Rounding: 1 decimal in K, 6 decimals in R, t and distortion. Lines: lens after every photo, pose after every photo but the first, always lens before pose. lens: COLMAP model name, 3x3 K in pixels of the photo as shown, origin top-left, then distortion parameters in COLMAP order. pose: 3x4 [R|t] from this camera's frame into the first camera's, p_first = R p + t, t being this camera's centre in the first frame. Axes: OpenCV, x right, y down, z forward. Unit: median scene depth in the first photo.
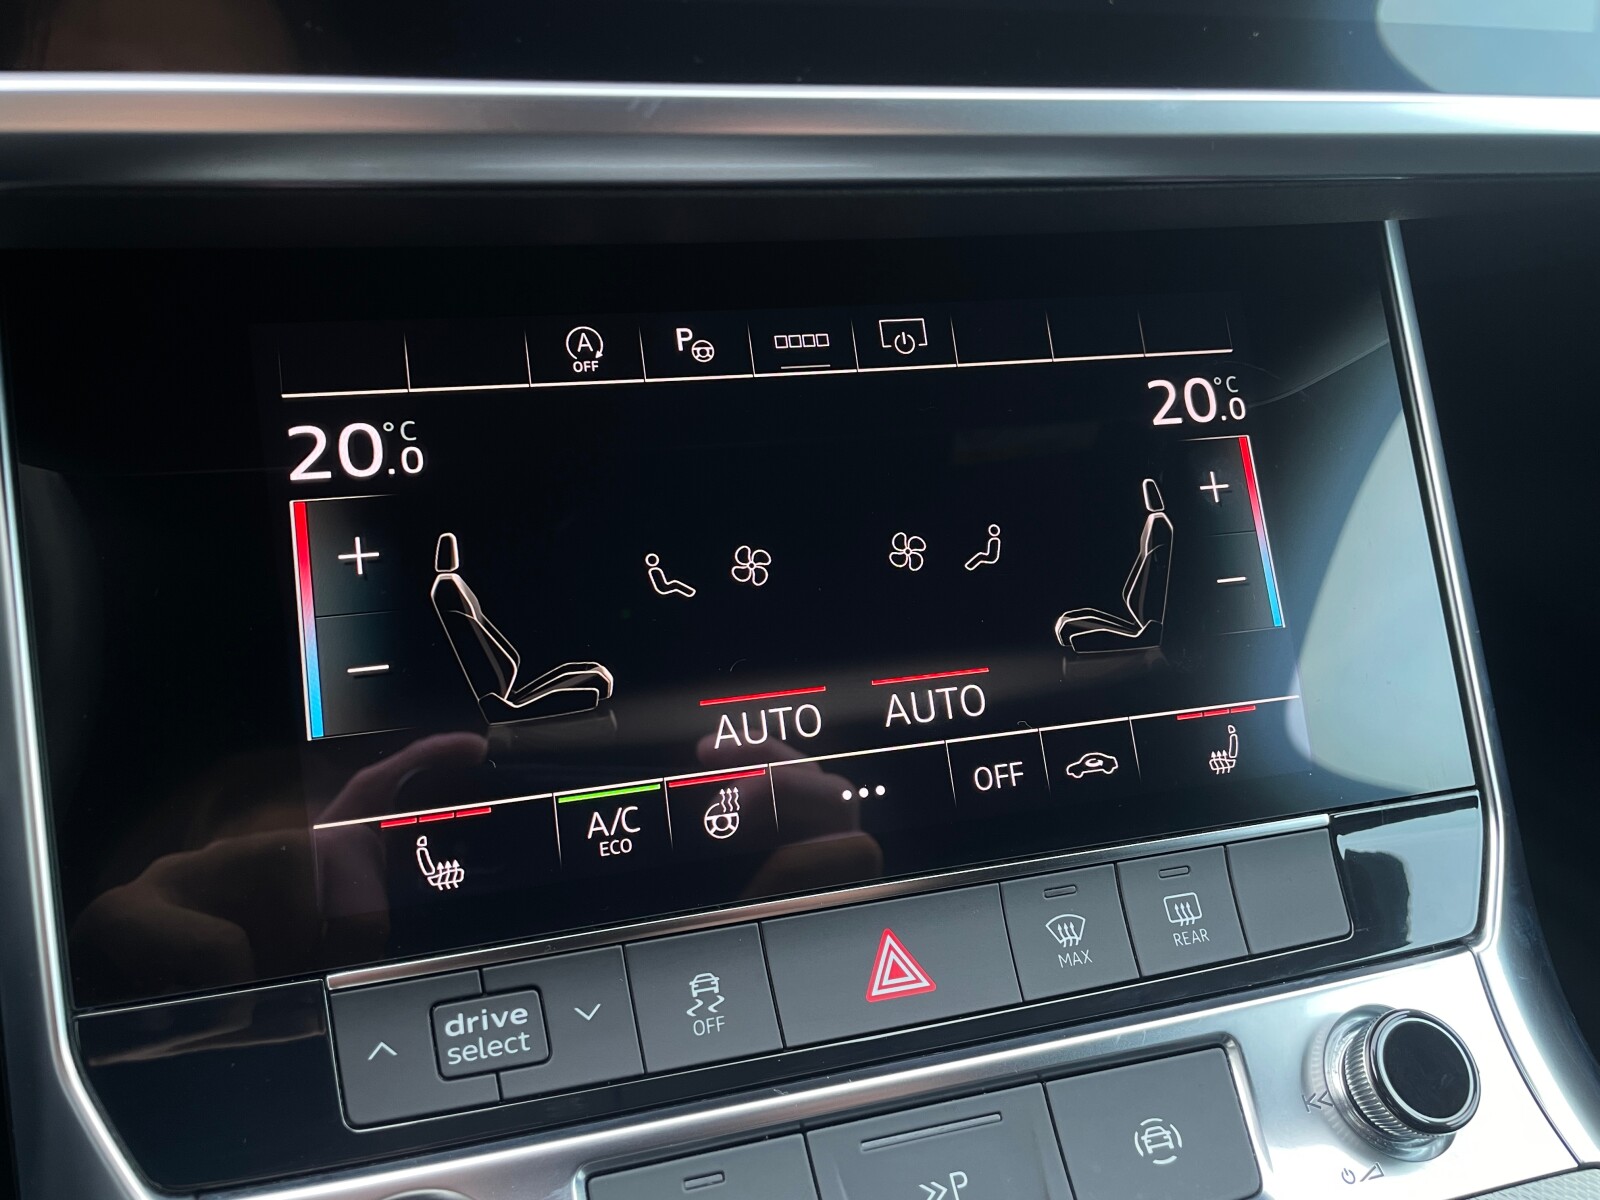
lens RADIAL K [[1213.5, 0, 797.6], [0, 1213.5, 579.4], [0, 0, 1]] dist [0.060357, -0.097724]
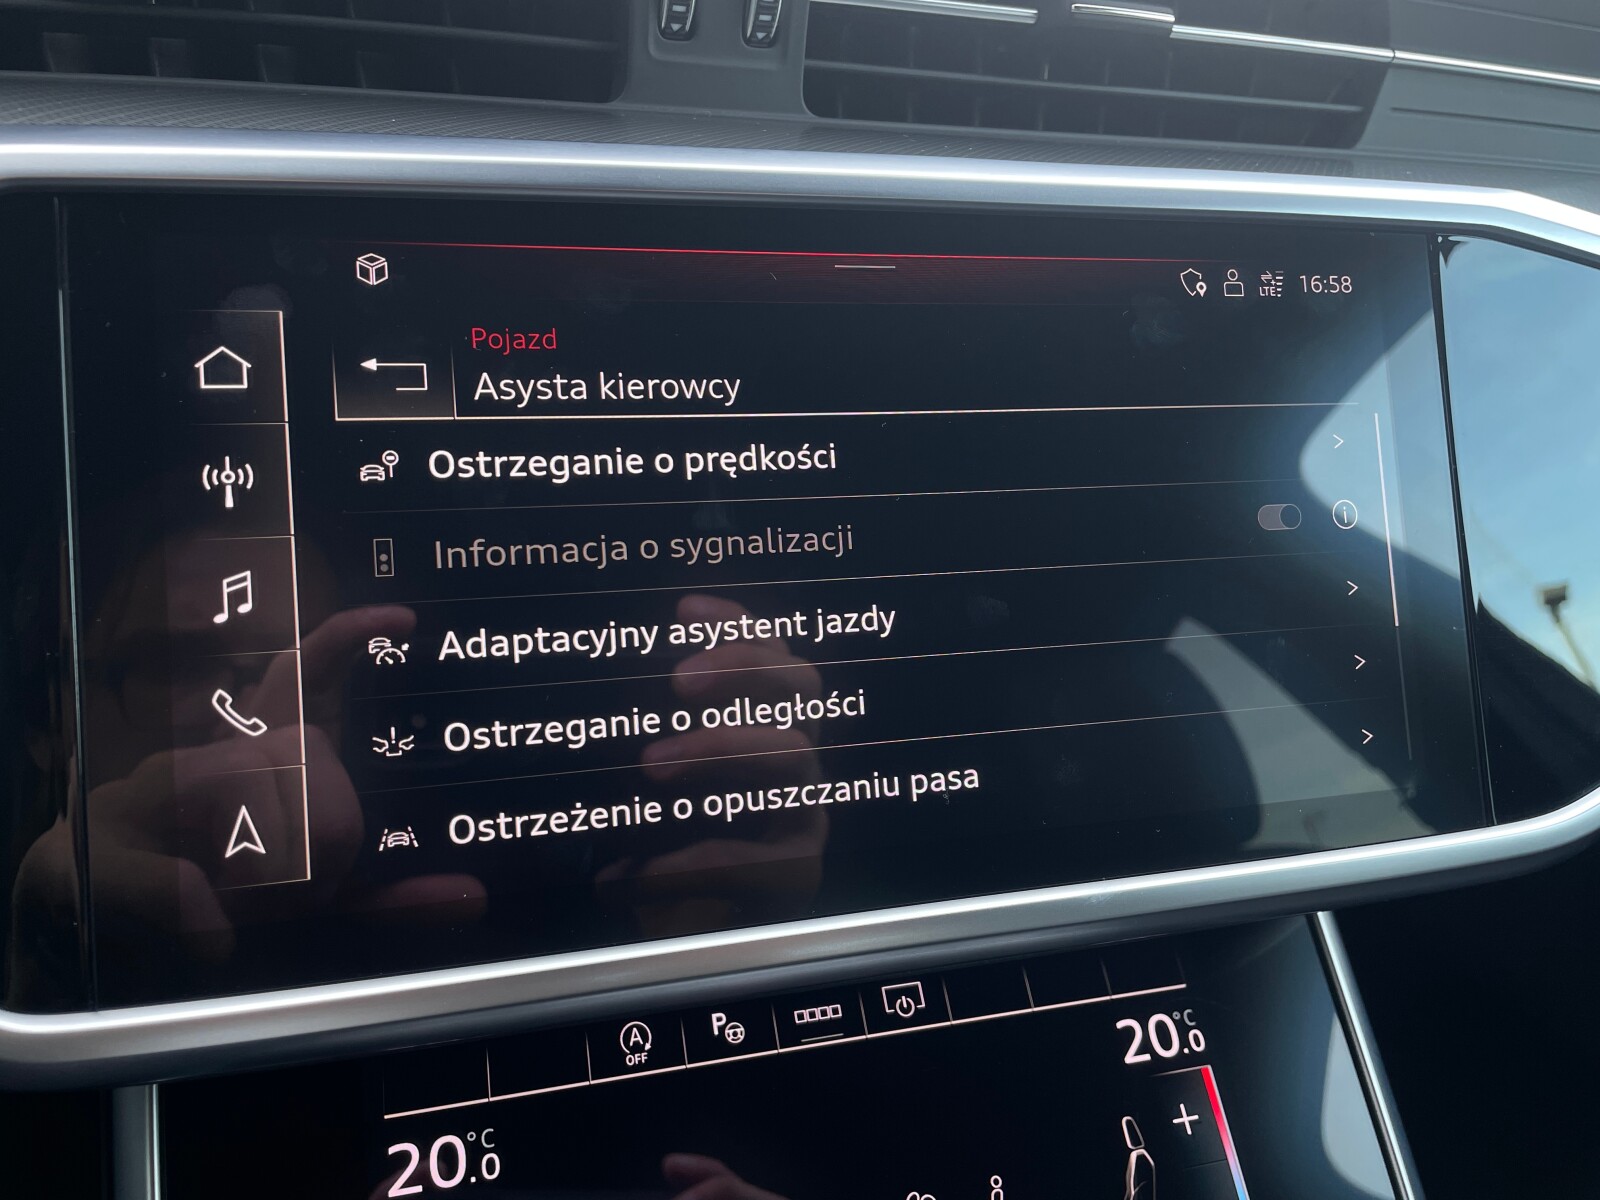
lens RADIAL K [[1216.3, 0, 796.5], [0, 1216.3, 579.6], [0, 0, 1]] dist [0.055438, -0.093990]
pose [[0.999111, -0.041597, 0.006856, -0.008018], [0.041797, 0.956121, -0.289974, -0.256365], [0.005507, 0.290002, 0.957010, -0.255797]]
